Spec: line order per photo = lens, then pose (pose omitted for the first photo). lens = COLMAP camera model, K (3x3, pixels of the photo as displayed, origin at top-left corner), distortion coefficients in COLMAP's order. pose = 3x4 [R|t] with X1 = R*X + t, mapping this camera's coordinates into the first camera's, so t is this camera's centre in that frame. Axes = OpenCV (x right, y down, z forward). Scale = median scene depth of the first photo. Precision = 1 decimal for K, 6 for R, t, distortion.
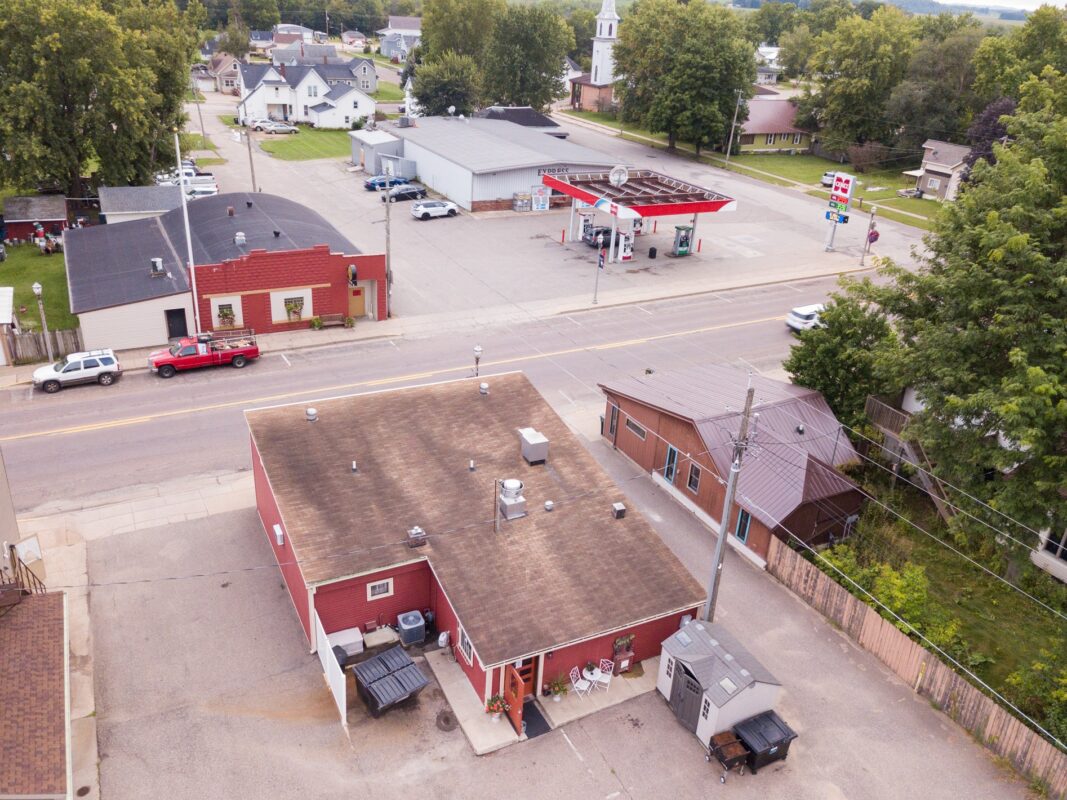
lens RADIAL K [[856.2, 0, 533.5], [0, 856.2, 400.0], [0, 0, 1]] dist [0.029526, -0.000275]
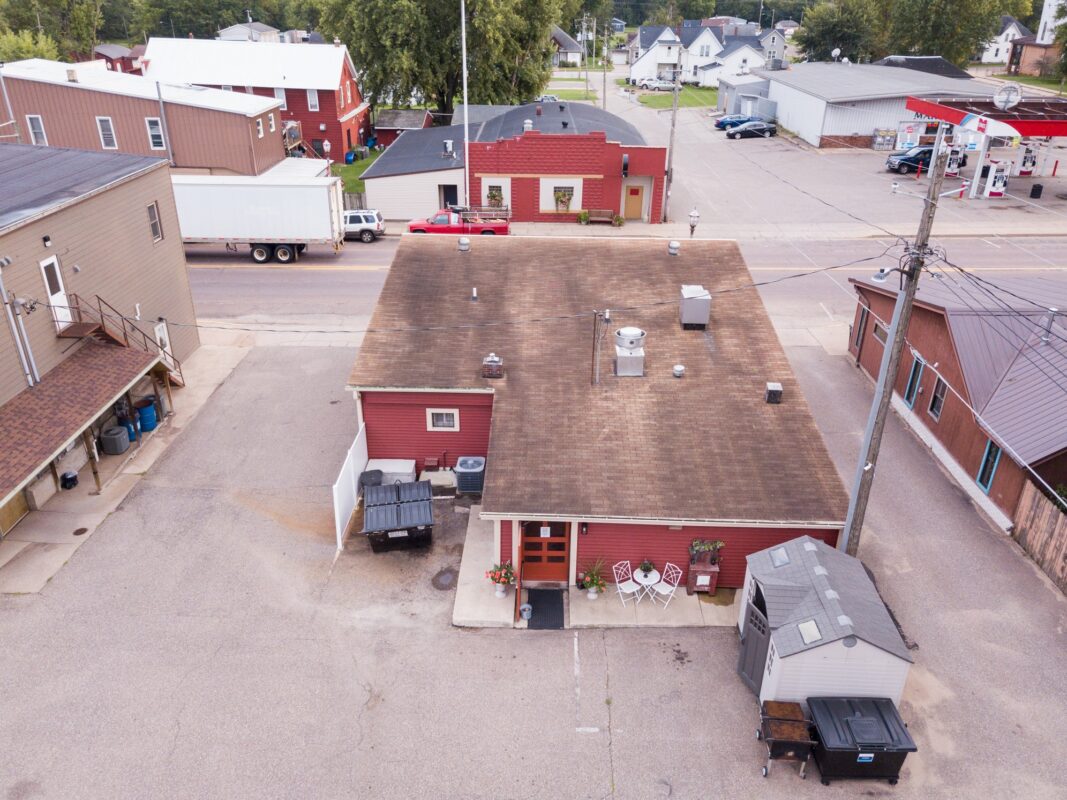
lens RADIAL K [[809.5, 0, 533.5], [0, 809.5, 400.0], [0, 0, 1]] dist [0.026604, 0.003278]
pose [[0.882311, 0.166744, -0.440140, 0.139615], [-0.163907, 0.985460, 0.044765, 0.086578], [0.441204, 0.032645, 0.896813, 0.190486]]
